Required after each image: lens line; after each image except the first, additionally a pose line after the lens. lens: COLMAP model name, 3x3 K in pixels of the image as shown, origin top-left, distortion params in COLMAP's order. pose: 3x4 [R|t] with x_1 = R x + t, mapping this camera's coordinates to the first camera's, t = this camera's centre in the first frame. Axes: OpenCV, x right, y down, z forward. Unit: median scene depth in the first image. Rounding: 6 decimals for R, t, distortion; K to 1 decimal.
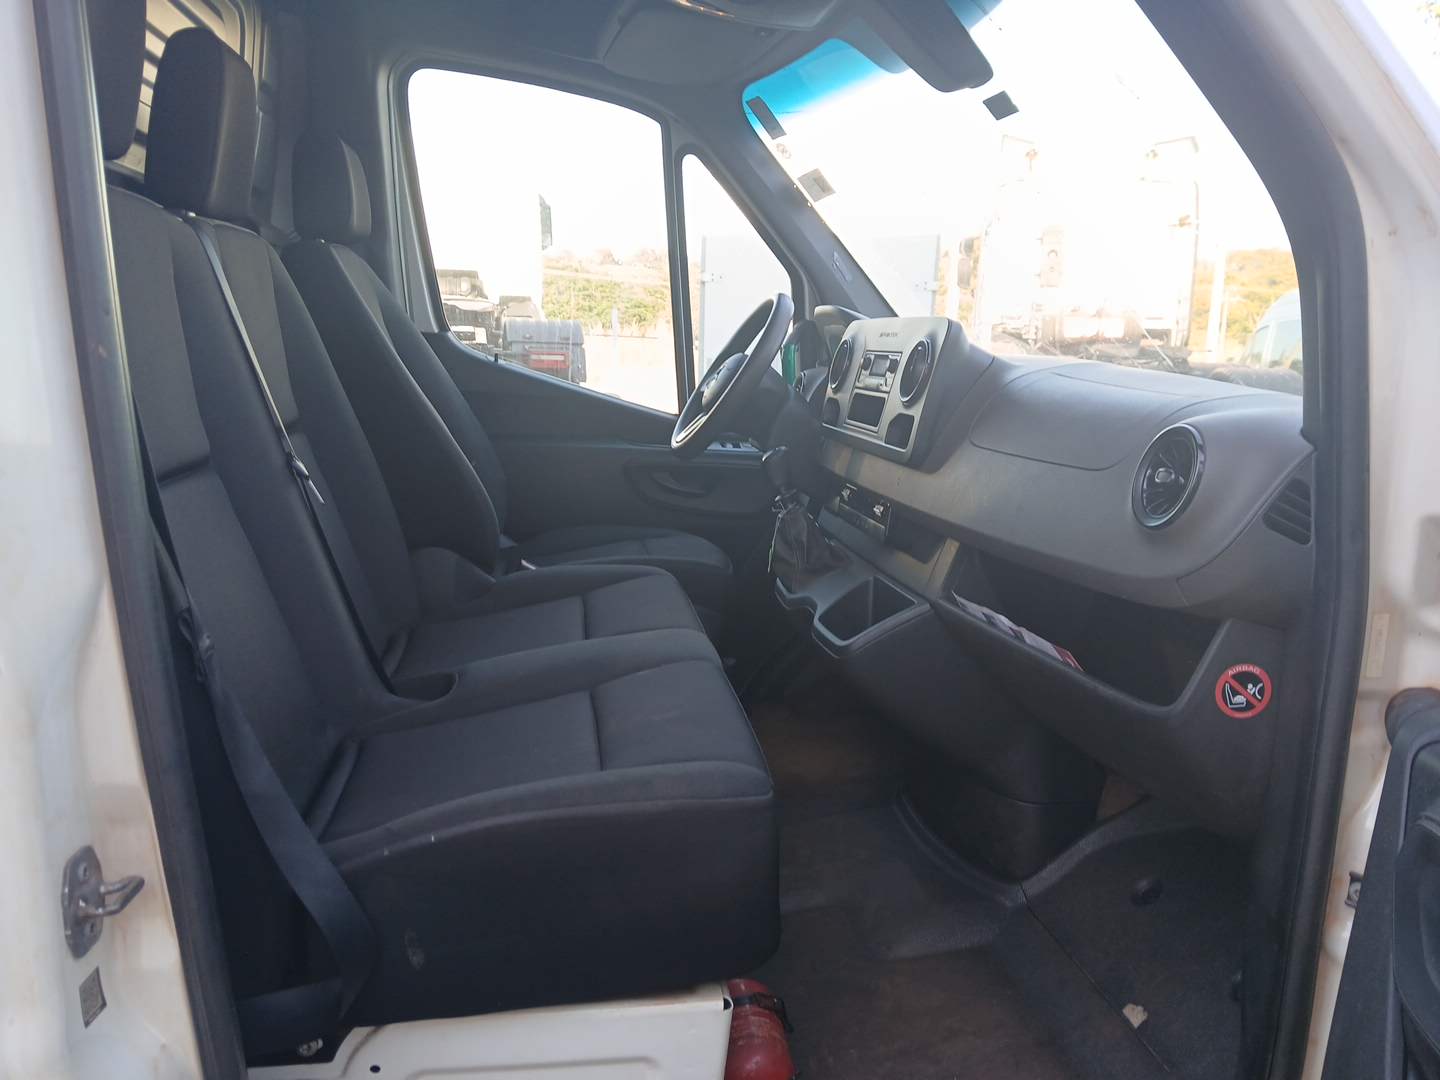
lens RADIAL K [[1090.7, 0, 717.7], [0, 1090.7, 546.0], [0, 0, 1]] dist [0.016496, -0.039789]
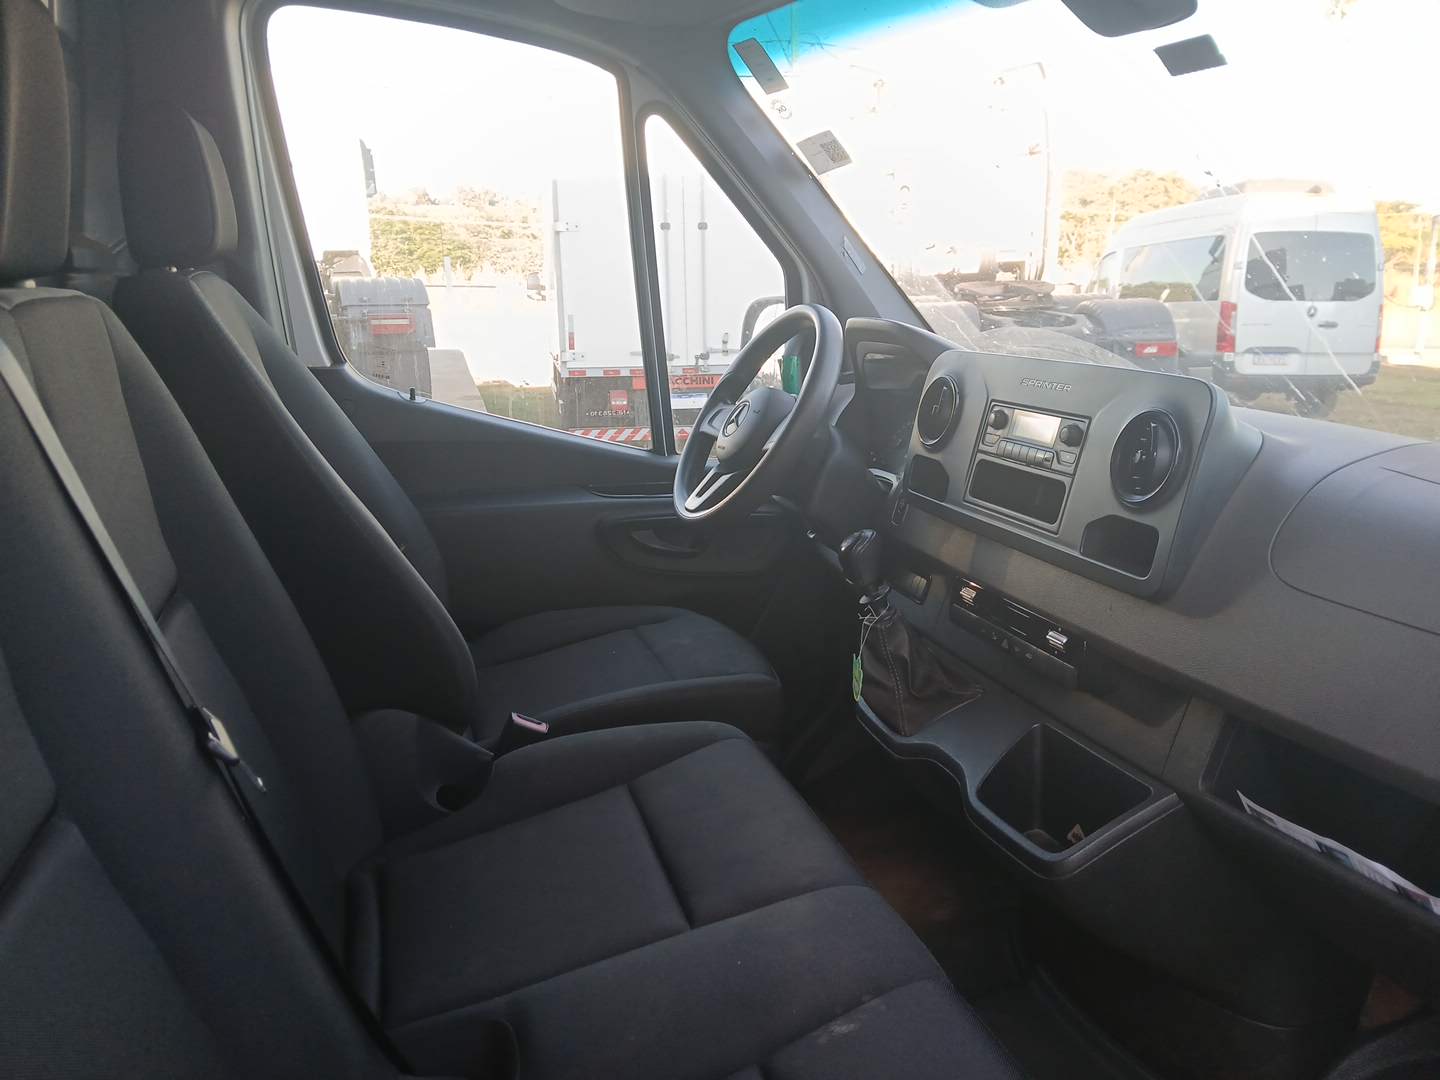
lens RADIAL K [[1090.7, 0, 718.8], [0, 1090.7, 536.1], [0, 0, 1]] dist [0.016496, -0.039789]
pose [[0.987248, -0.073354, 0.141283, -0.118476], [0.066430, 0.996376, 0.053120, -0.110307], [-0.144668, -0.043057, 0.988543, 0.244195]]
